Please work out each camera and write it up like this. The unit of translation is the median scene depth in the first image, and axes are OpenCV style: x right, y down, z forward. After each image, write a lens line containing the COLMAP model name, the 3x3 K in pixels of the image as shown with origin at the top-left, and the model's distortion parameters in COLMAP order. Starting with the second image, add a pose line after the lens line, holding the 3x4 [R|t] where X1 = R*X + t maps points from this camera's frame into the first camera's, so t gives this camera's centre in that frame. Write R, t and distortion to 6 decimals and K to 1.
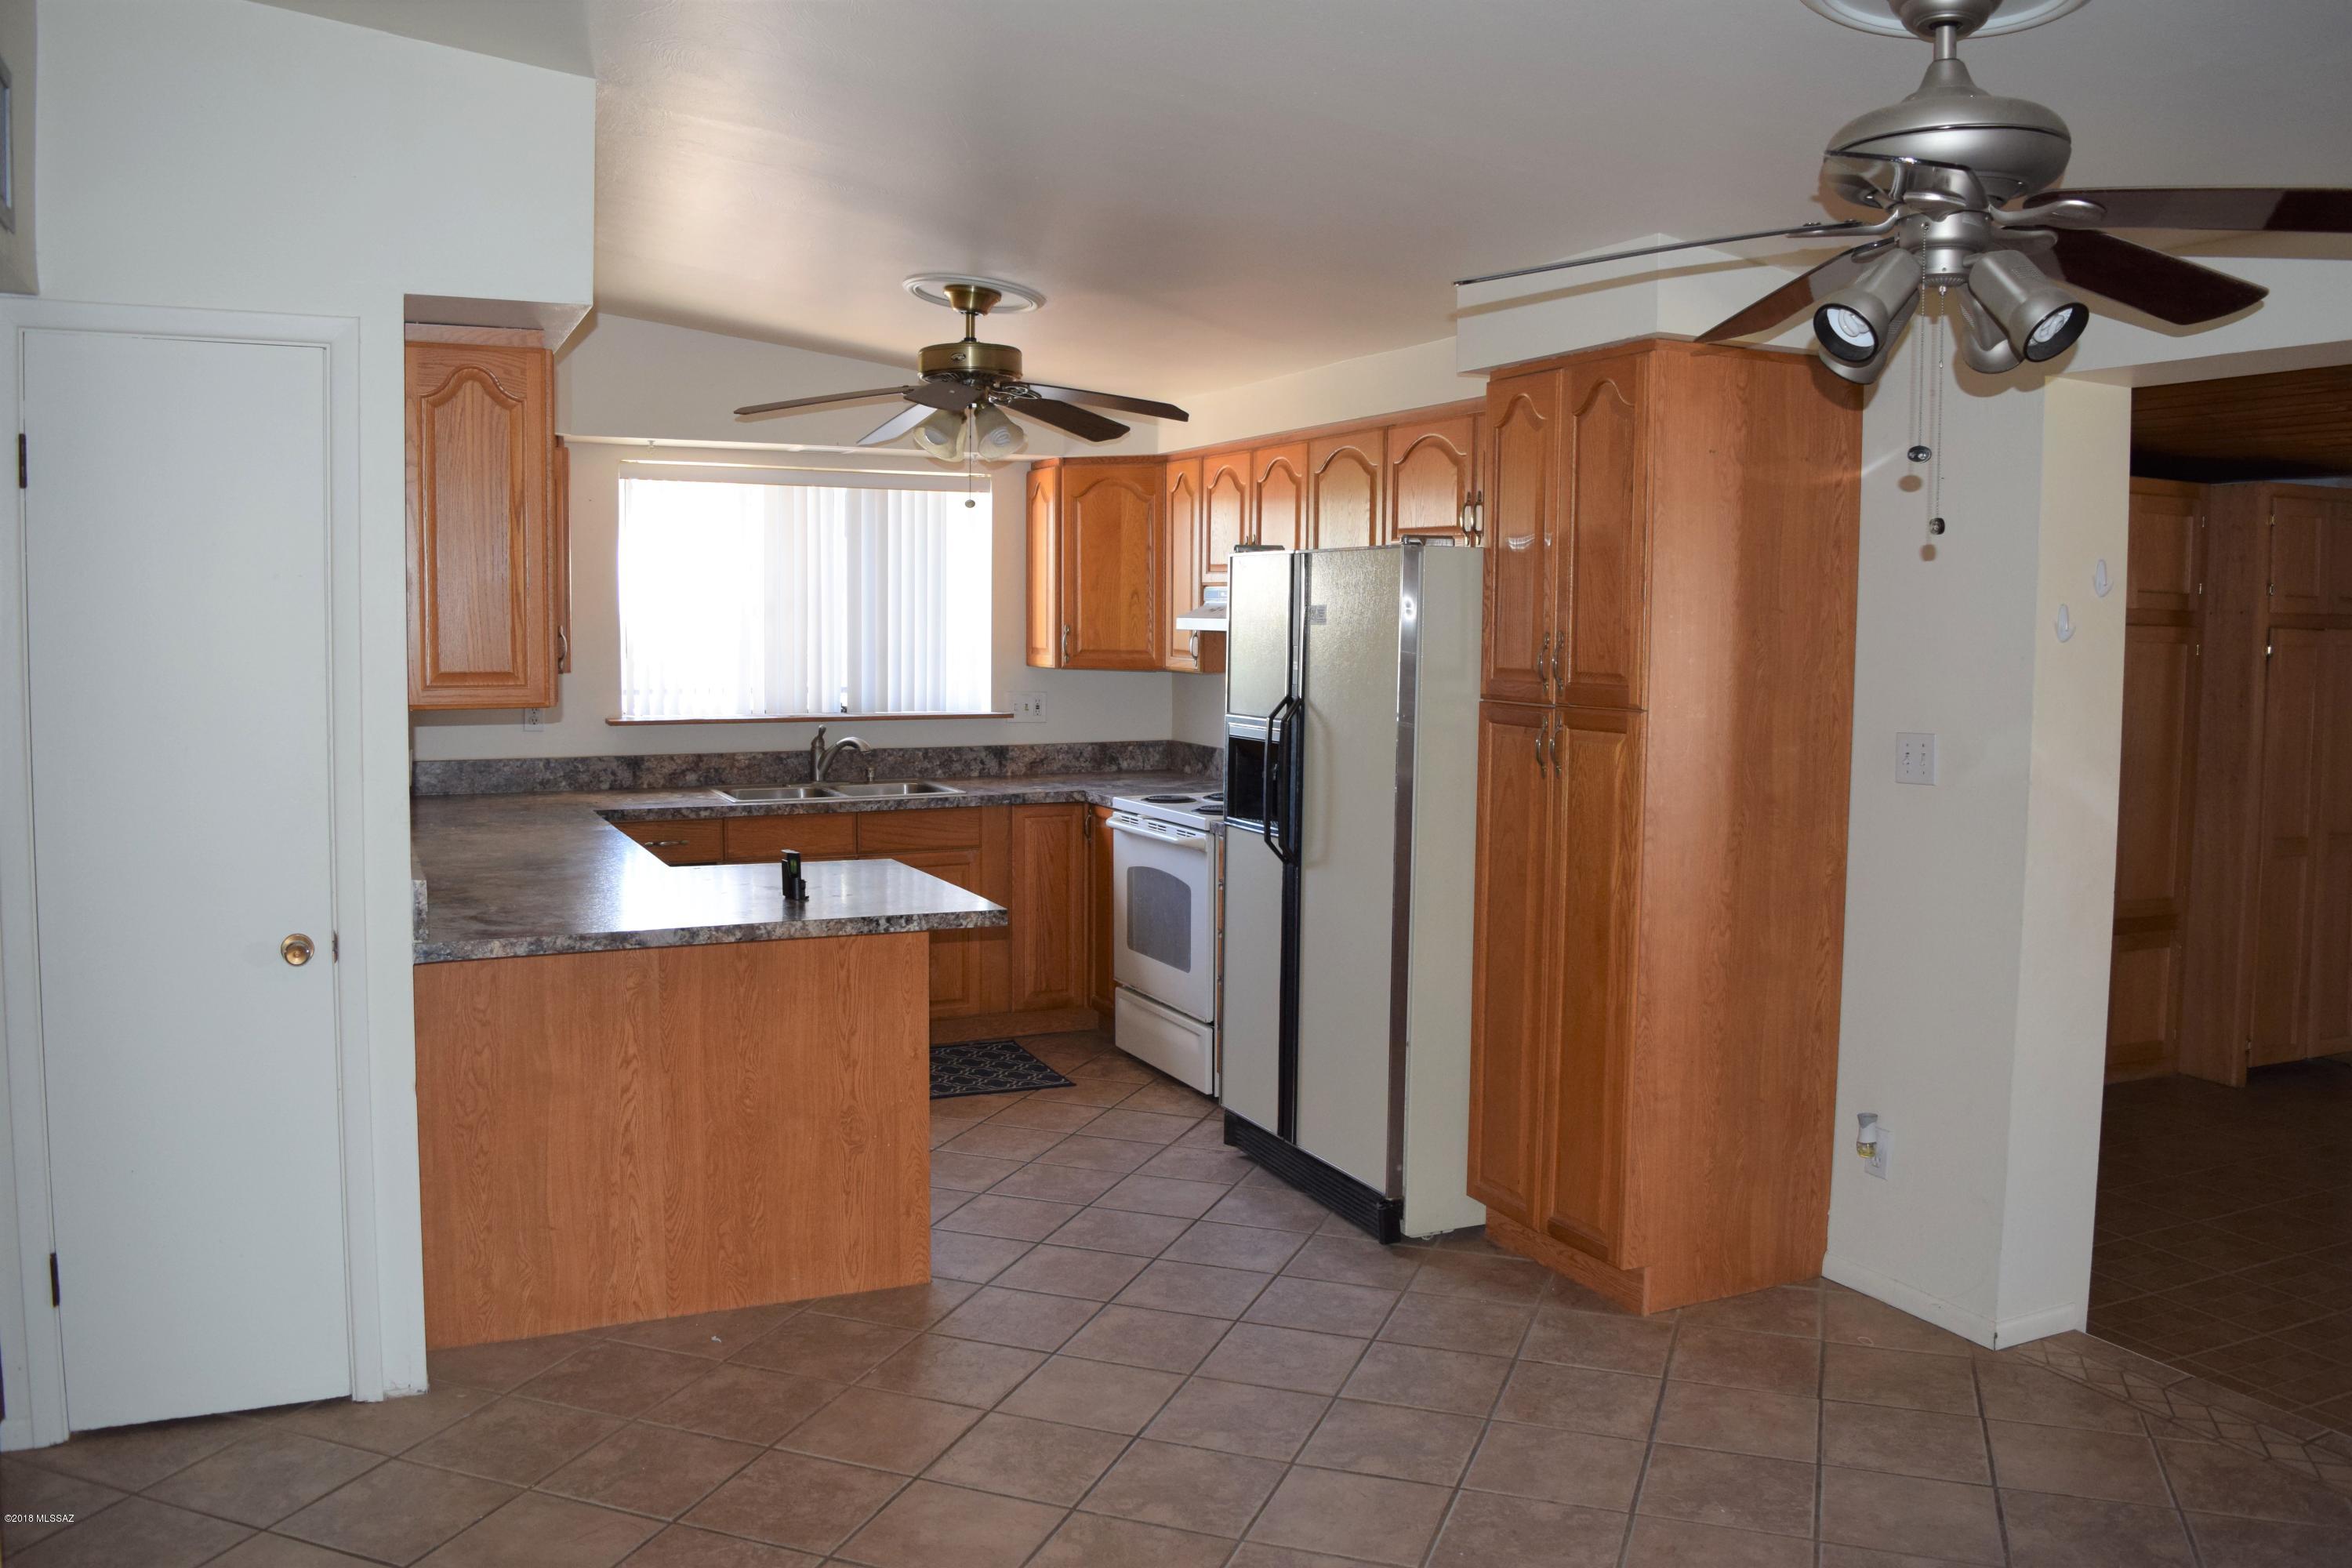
lens RADIAL K [[1841.6, 0, 1186.9], [0, 1841.6, 758.4], [0, 0, 1]] dist [-0.094185, 0.018548]
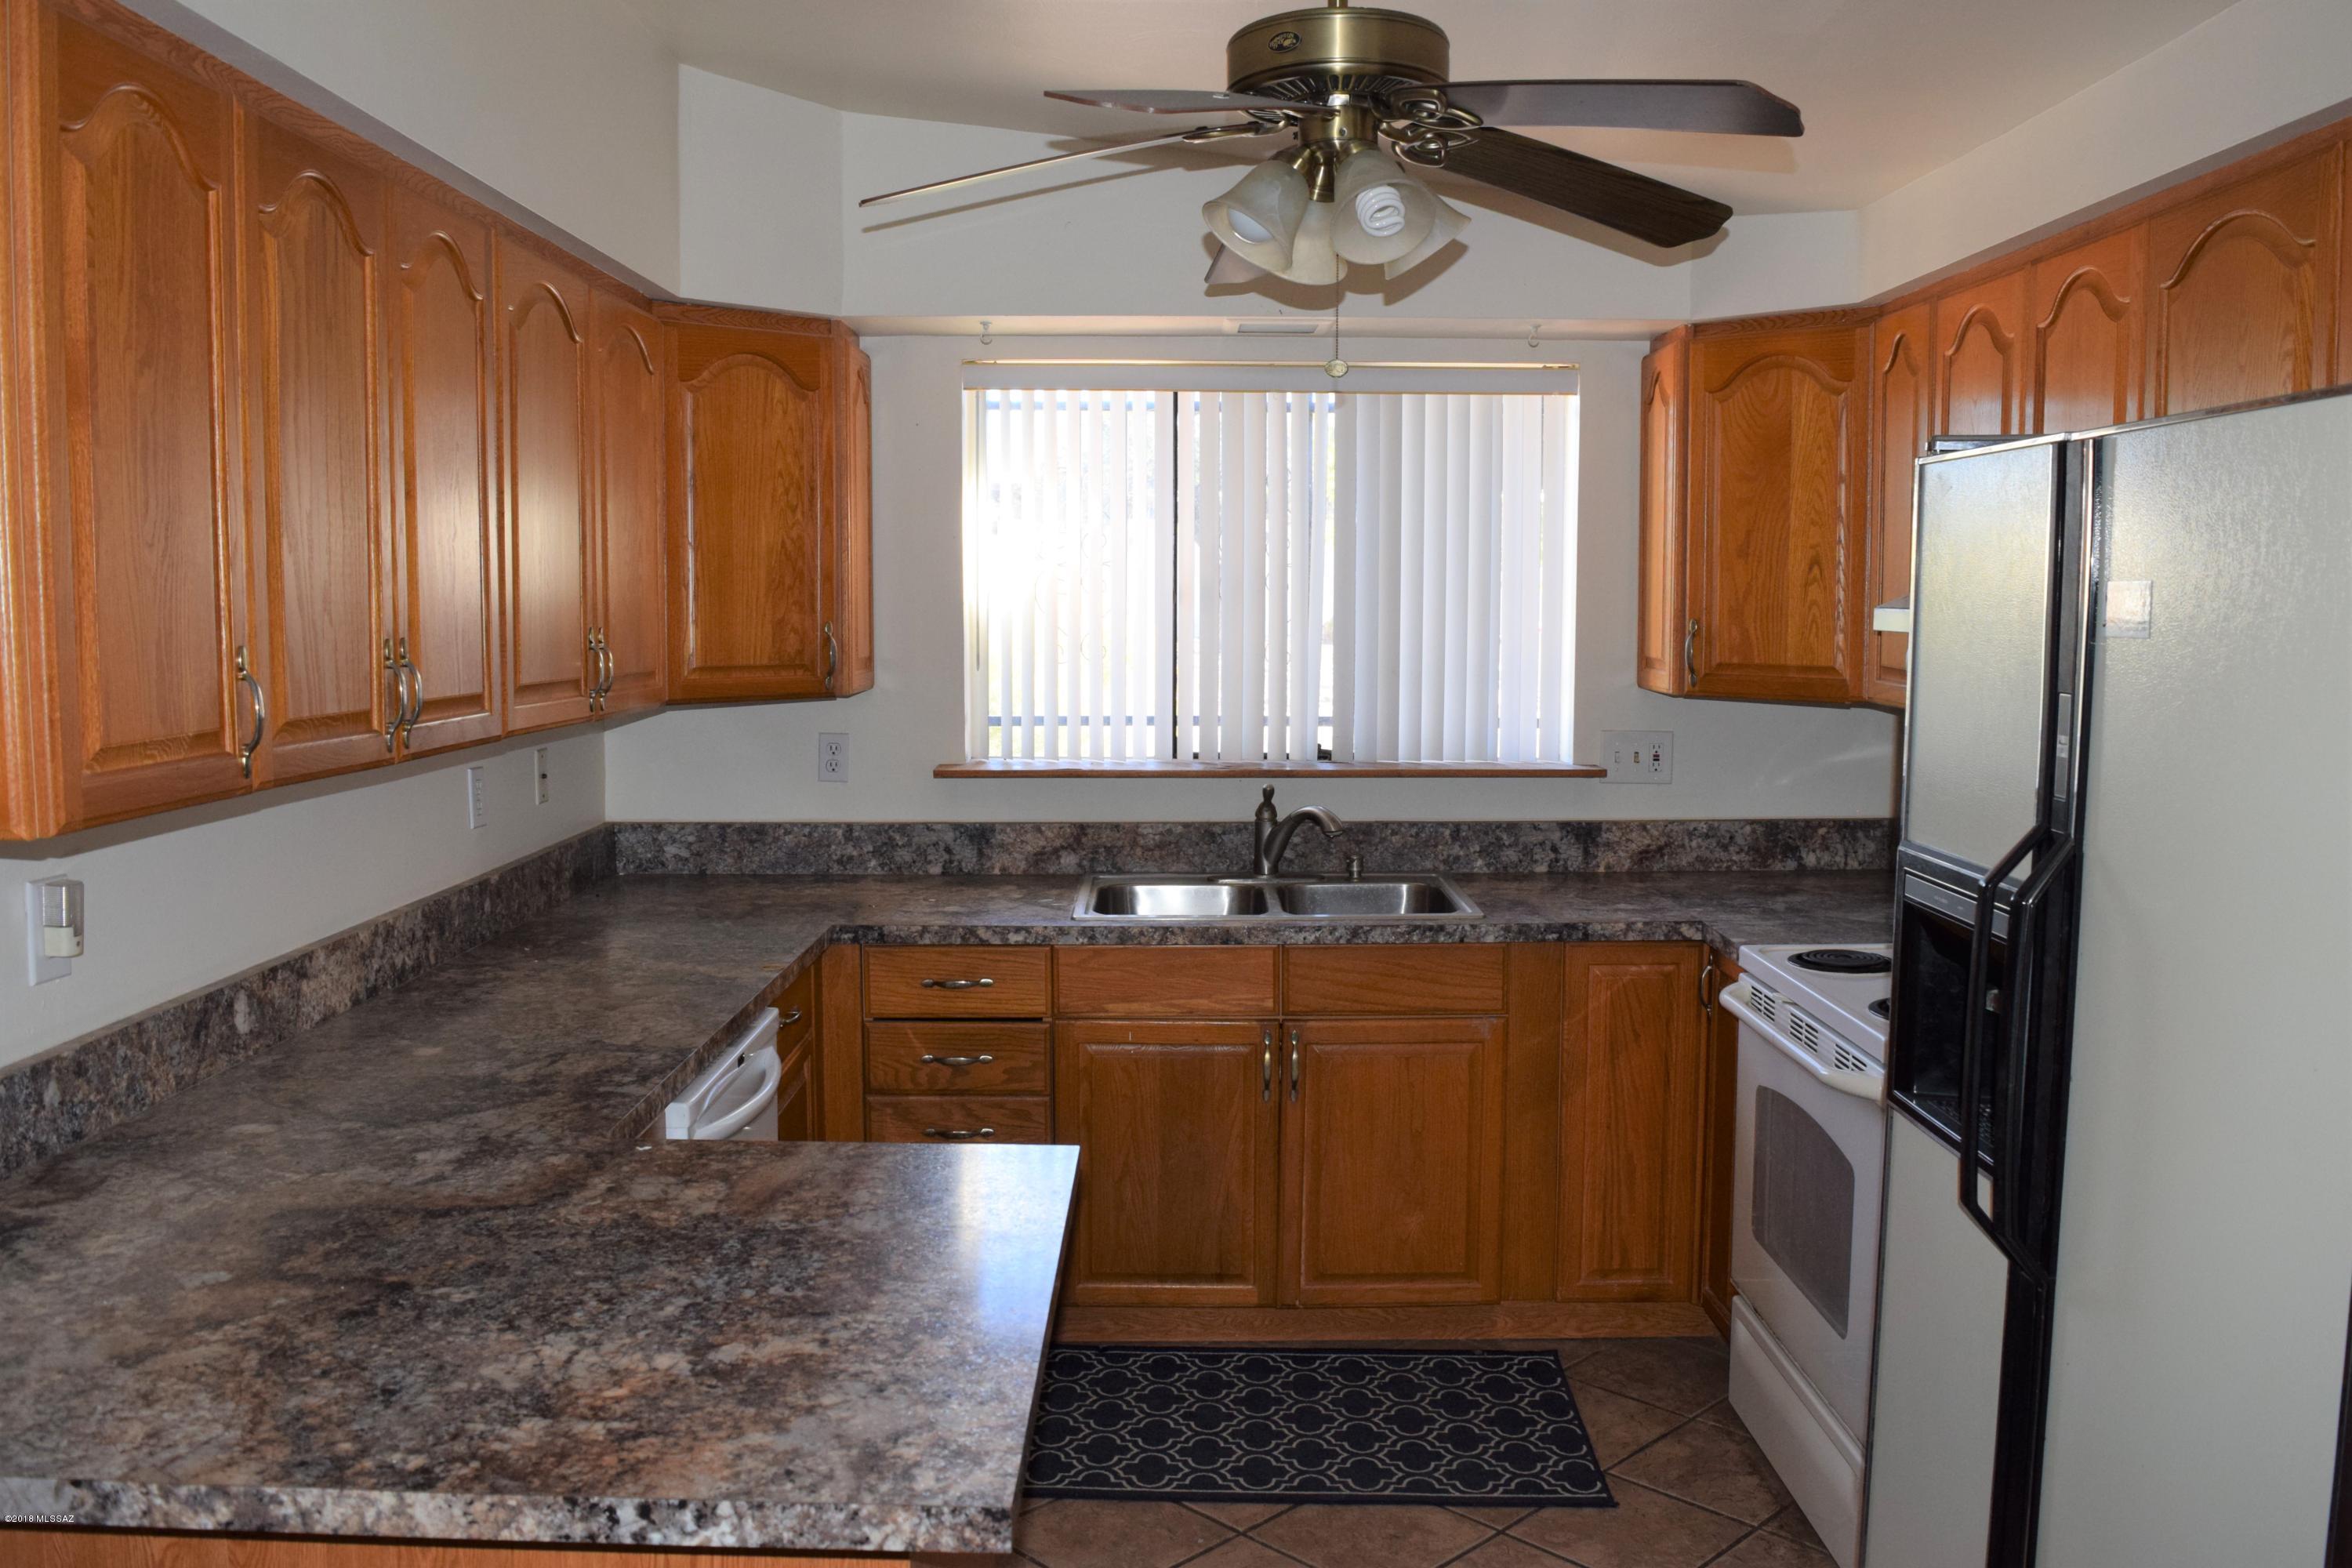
lens RADIAL K [[1888.6, 0, 1184.6], [0, 1888.6, 753.3], [0, 0, 1]] dist [-0.093333, 0.013630]
pose [[0.904091, 0.030084, -0.426279, 0.041735], [-0.027209, 0.999547, 0.012835, -0.035524], [0.426473, -0.000005, 0.904501, 0.424819]]
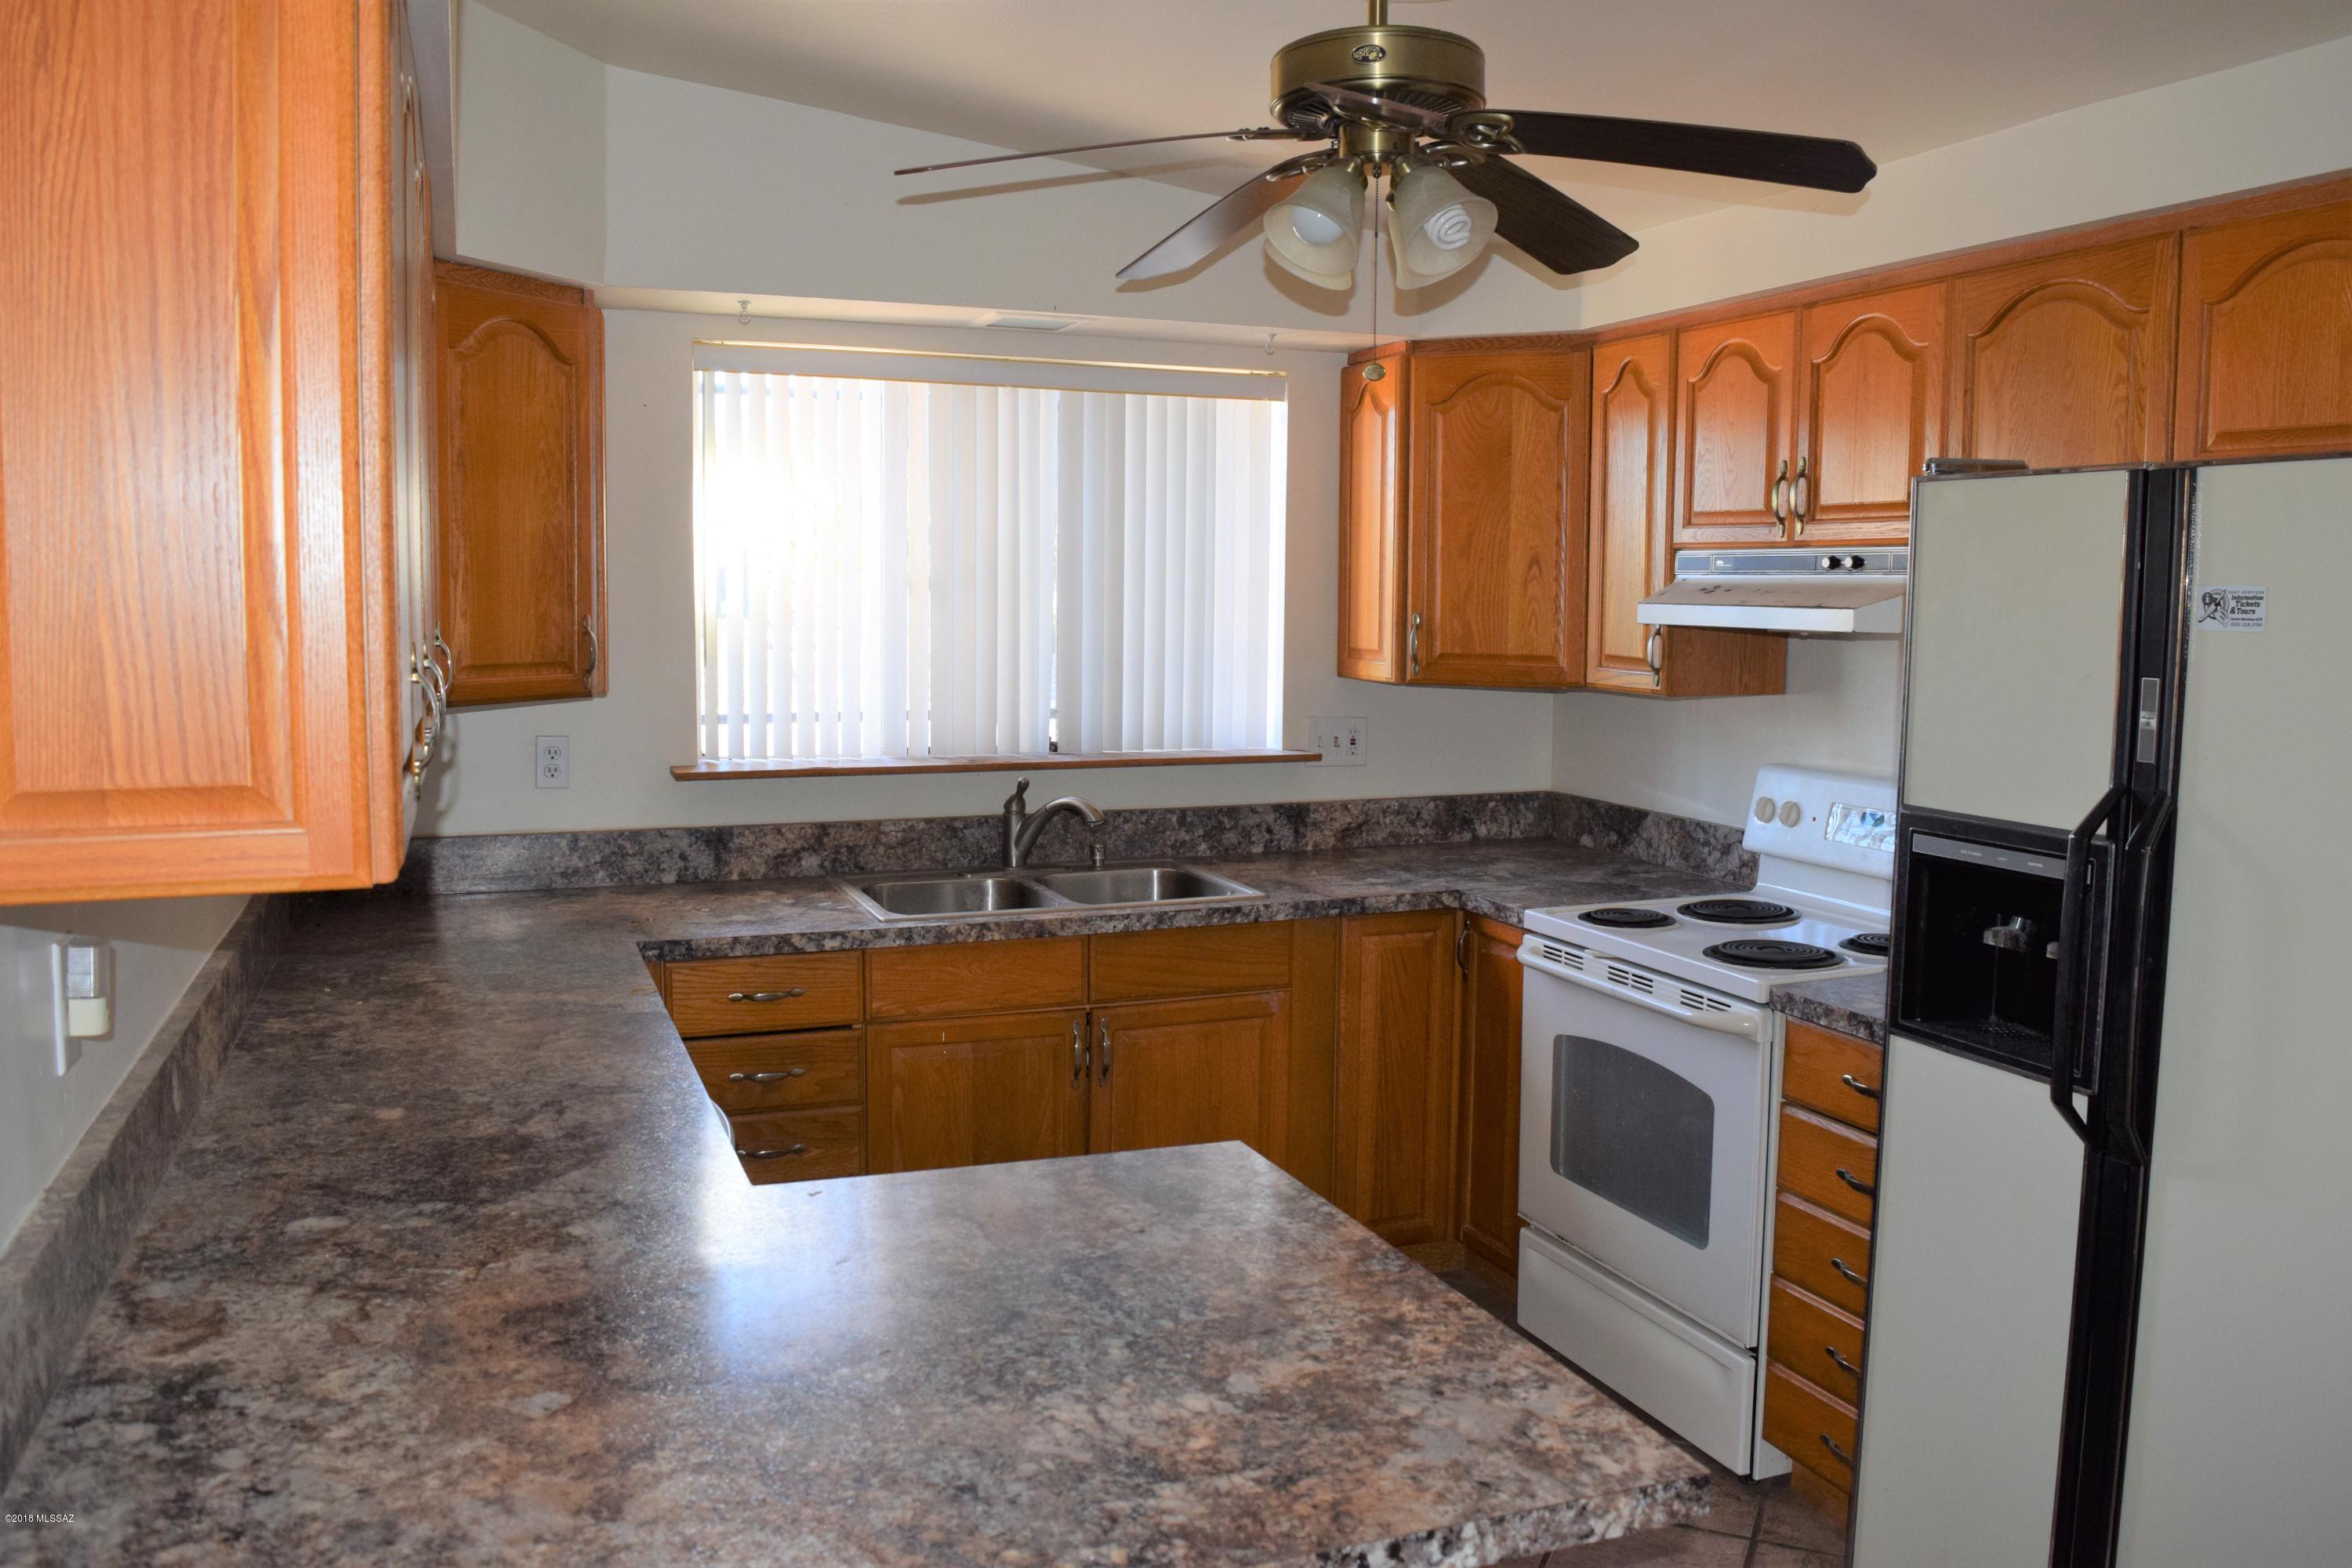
lens RADIAL K [[1841.6, 0, 1186.9], [0, 1841.6, 758.4], [0, 0, 1]] dist [-0.094185, 0.018548]
pose [[0.997746, 0.007392, -0.066695, -0.103993], [-0.006435, 0.999874, 0.014541, -0.033485], [0.066794, -0.014079, 0.997667, 0.394508]]
